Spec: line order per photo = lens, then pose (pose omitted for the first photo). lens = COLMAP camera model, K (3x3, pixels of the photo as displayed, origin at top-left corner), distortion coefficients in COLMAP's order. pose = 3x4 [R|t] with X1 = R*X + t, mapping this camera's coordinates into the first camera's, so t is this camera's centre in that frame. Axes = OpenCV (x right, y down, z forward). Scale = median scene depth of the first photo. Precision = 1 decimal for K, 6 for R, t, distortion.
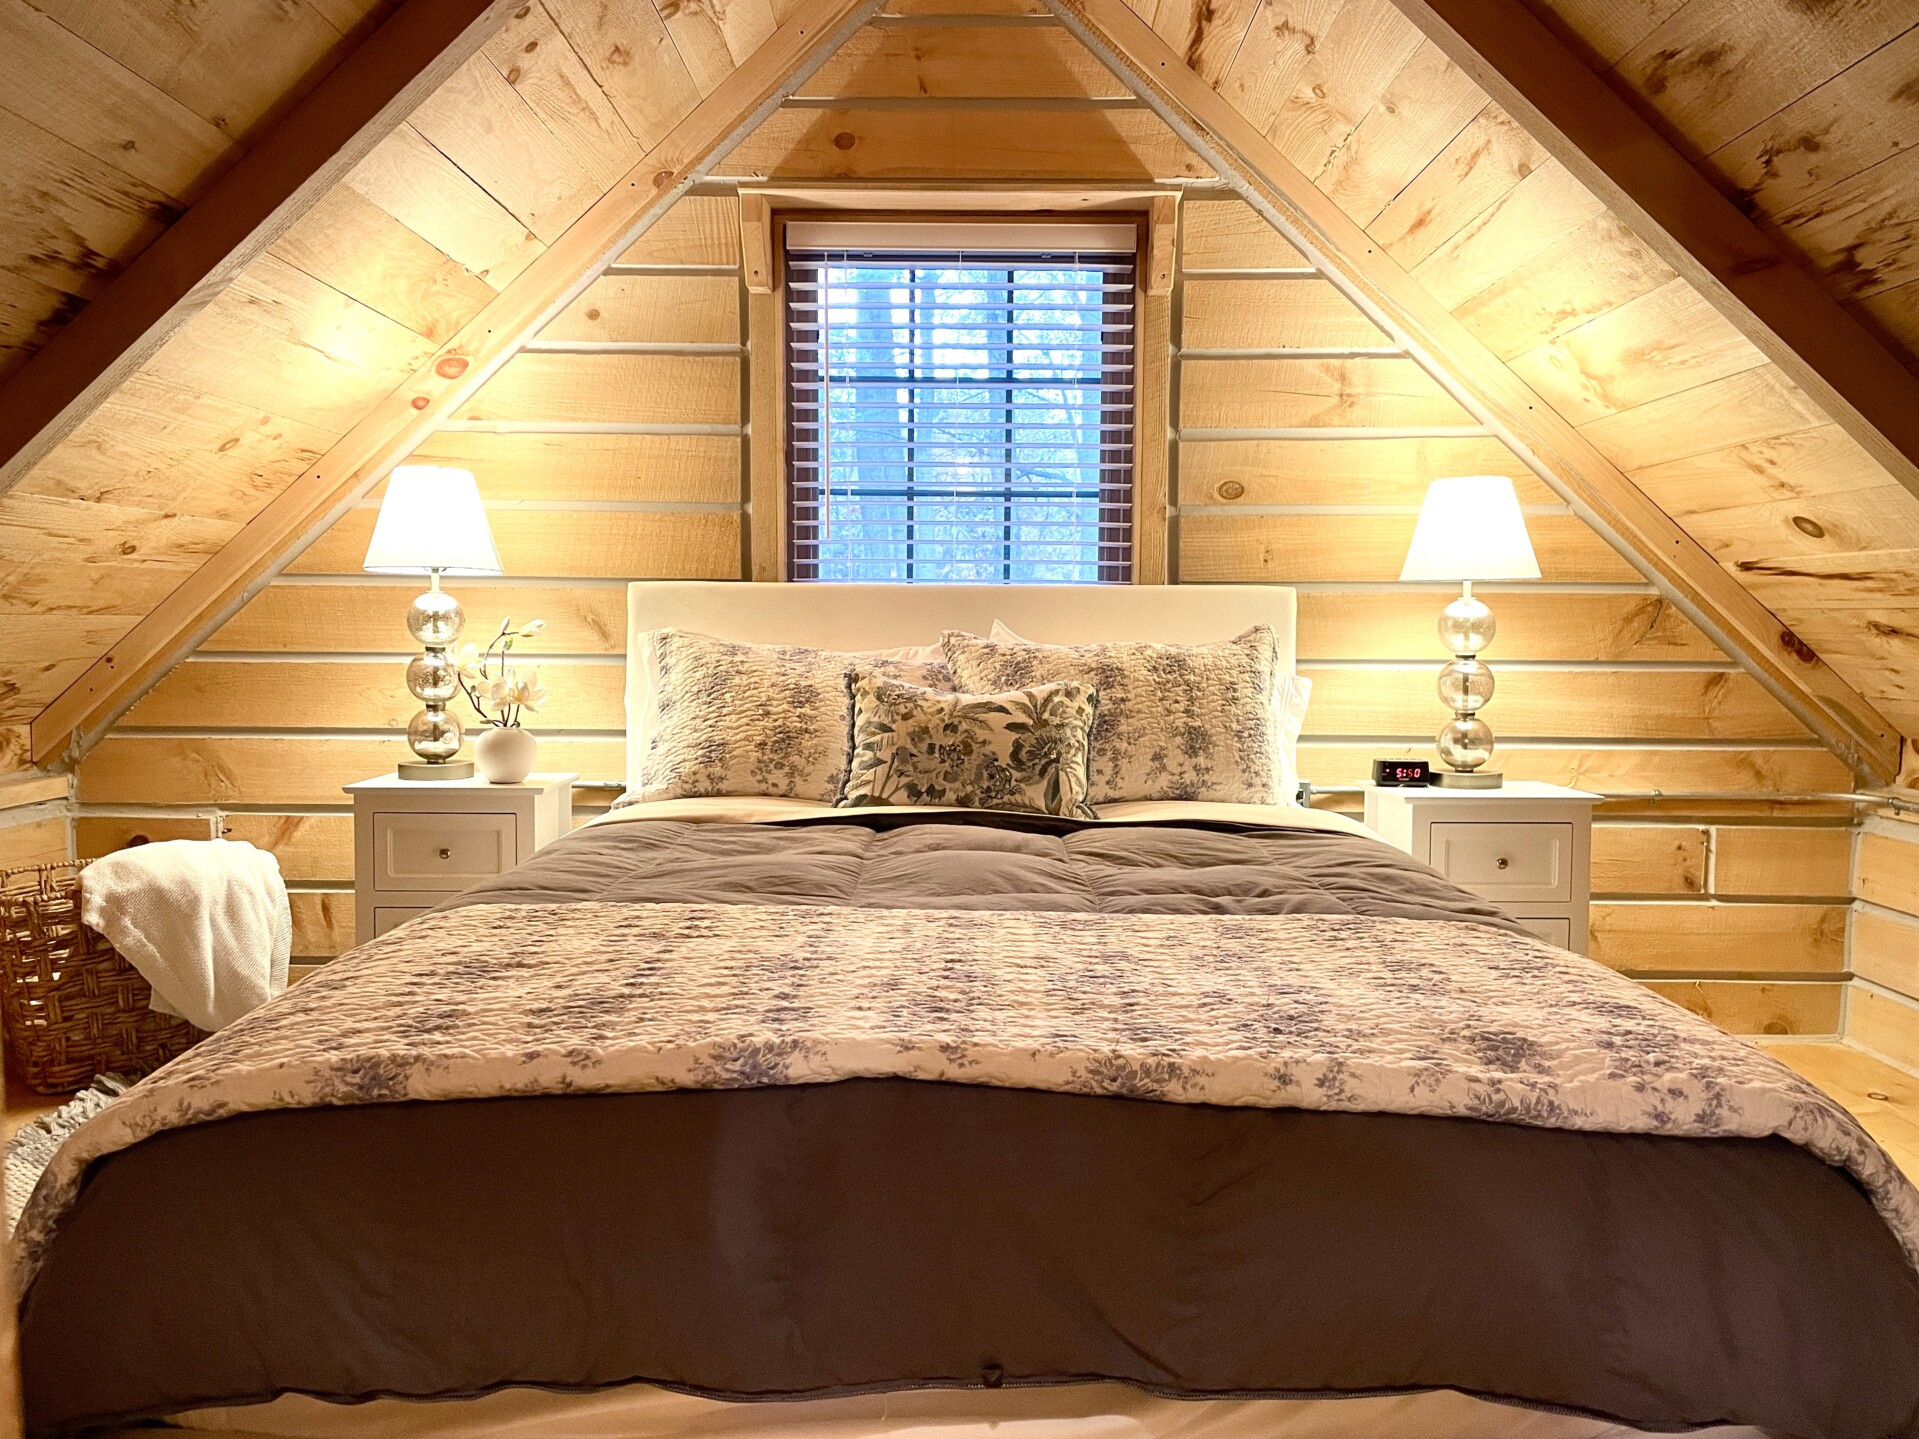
lens RADIAL K [[1454.0, 0, 961.4], [0, 1454.0, 731.3], [0, 0, 1]] dist [0.064098, -0.063339]
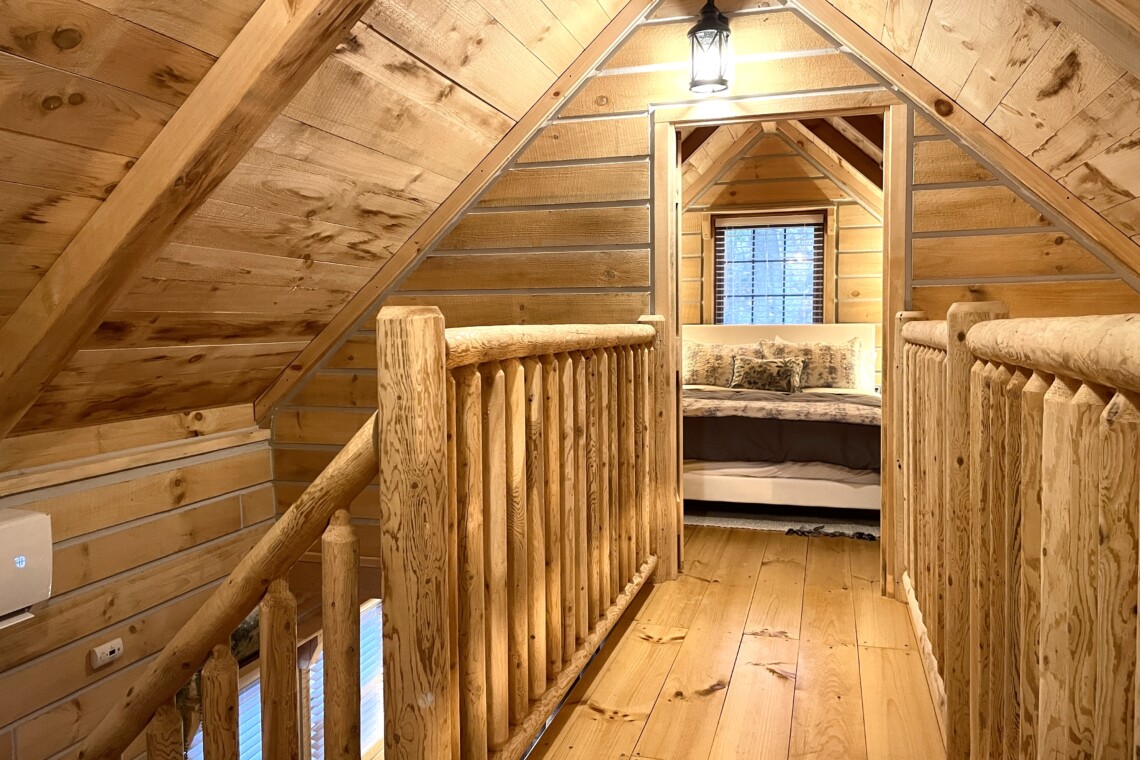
lens RADIAL K [[865.8, 0, 572.9], [0, 865.8, 379.4], [0, 0, 1]] dist [0.089964, -0.123448]
pose [[0.963092, 0.005064, -0.269126, 0.106457], [-0.008962, 0.999872, -0.013259, 0.053269], [0.269025, 0.015182, 0.963014, -1.018381]]
